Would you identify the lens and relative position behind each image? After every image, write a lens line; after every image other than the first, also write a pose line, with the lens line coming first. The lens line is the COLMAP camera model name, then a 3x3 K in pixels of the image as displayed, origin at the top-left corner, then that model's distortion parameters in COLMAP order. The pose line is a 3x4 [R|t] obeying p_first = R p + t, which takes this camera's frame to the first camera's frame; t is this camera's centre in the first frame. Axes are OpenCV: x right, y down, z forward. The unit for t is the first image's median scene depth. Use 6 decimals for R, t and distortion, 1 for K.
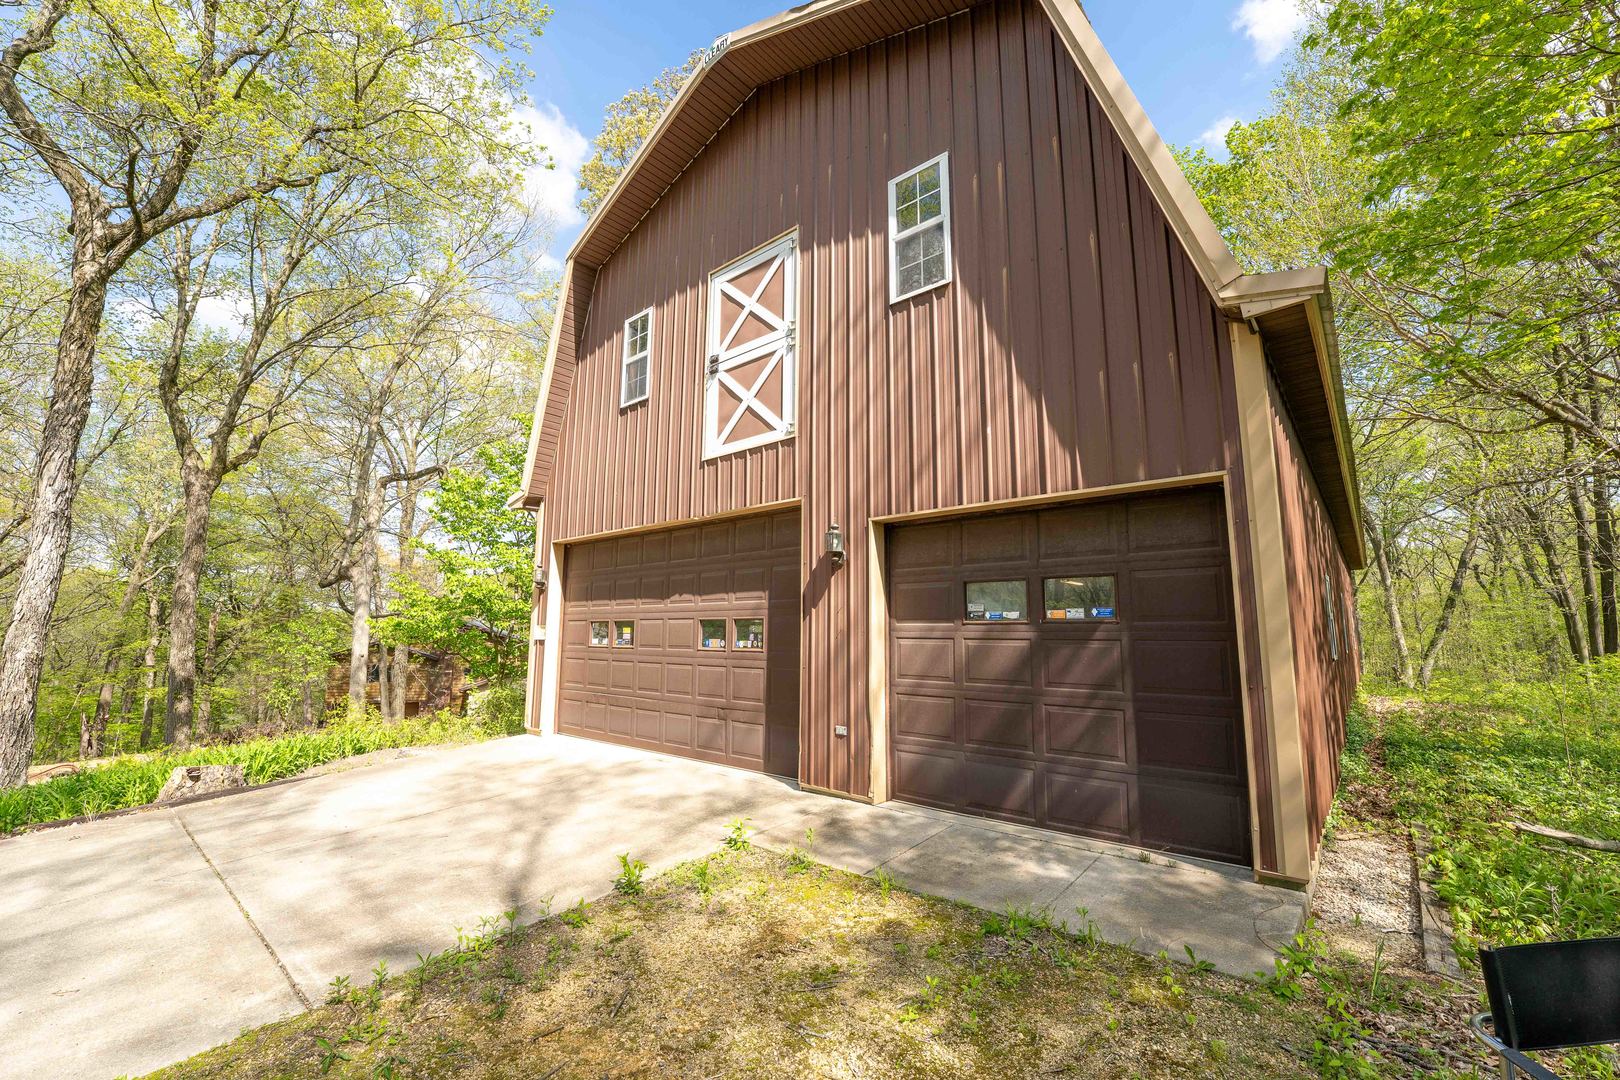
lens RADIAL K [[665.2, 0, 810.0], [0, 665.2, 540.0], [0, 0, 1]] dist [-0.025423, -0.000014]
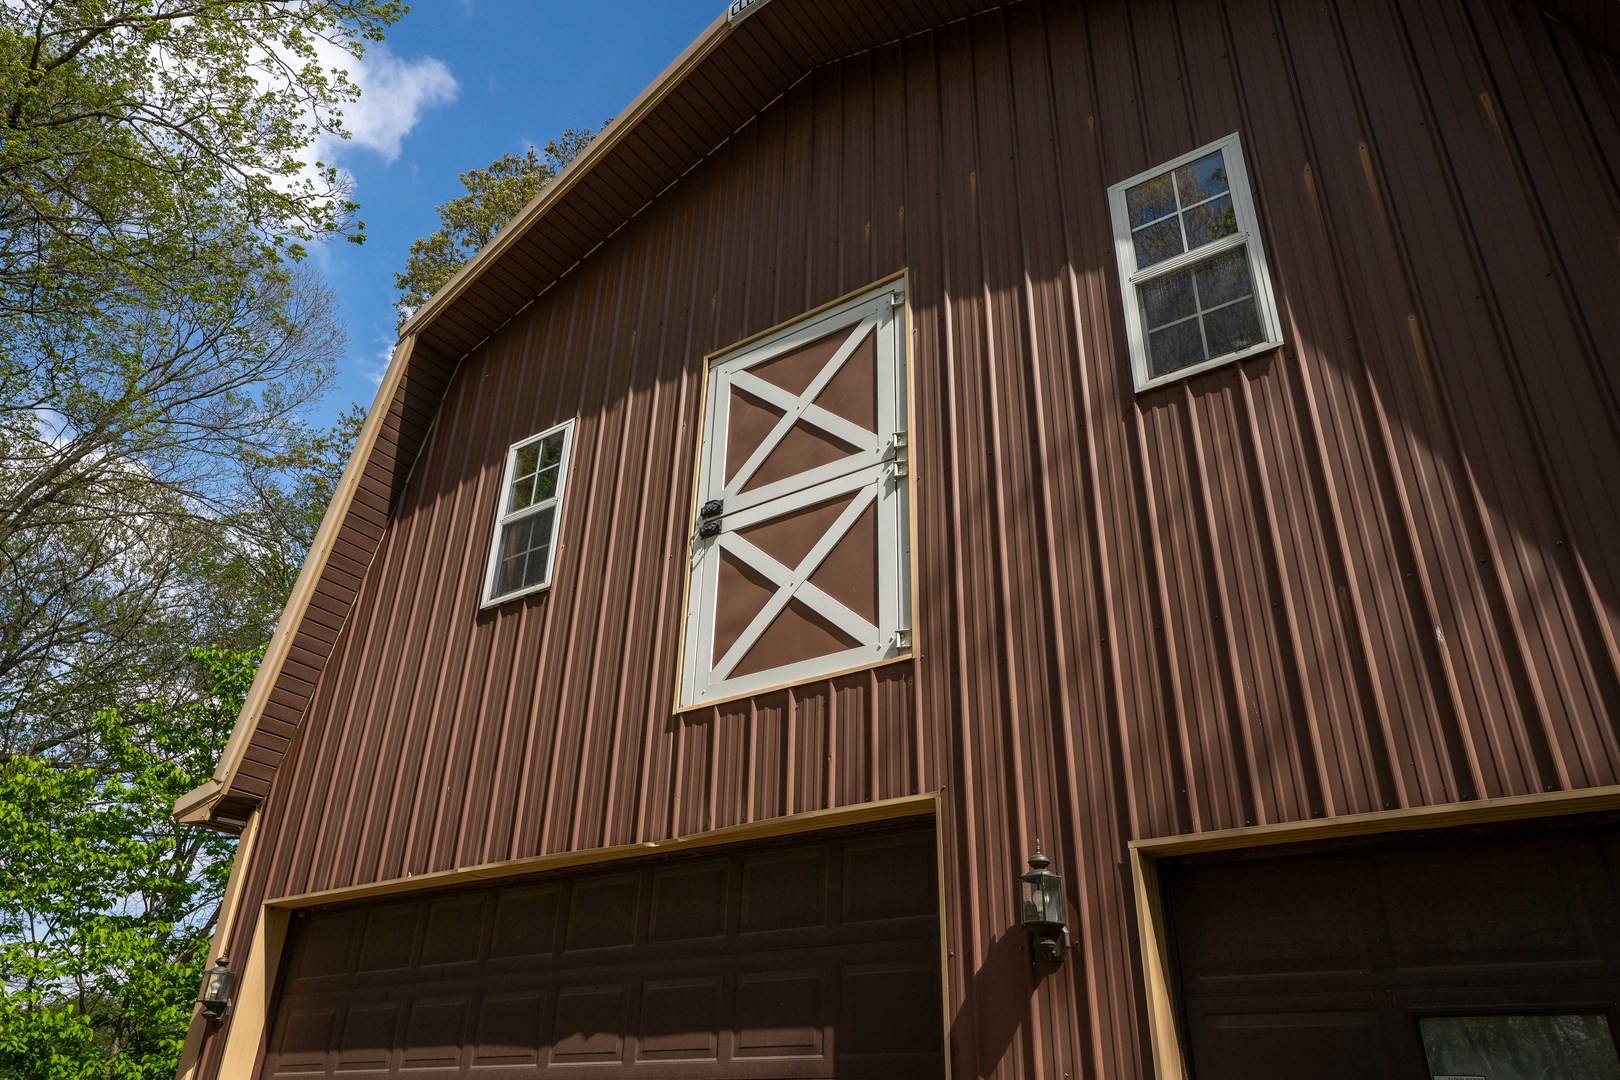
lens RADIAL K [[1135.4, 0, 810.0], [0, 1135.4, 540.0], [0, 0, 1]] dist [0.017182, 0.000881]
pose [[0.993900, 0.066672, 0.087845, -0.152594], [-0.032790, 0.939192, -0.341823, 0.032695], [-0.105294, 0.336858, 0.935650, 0.233228]]
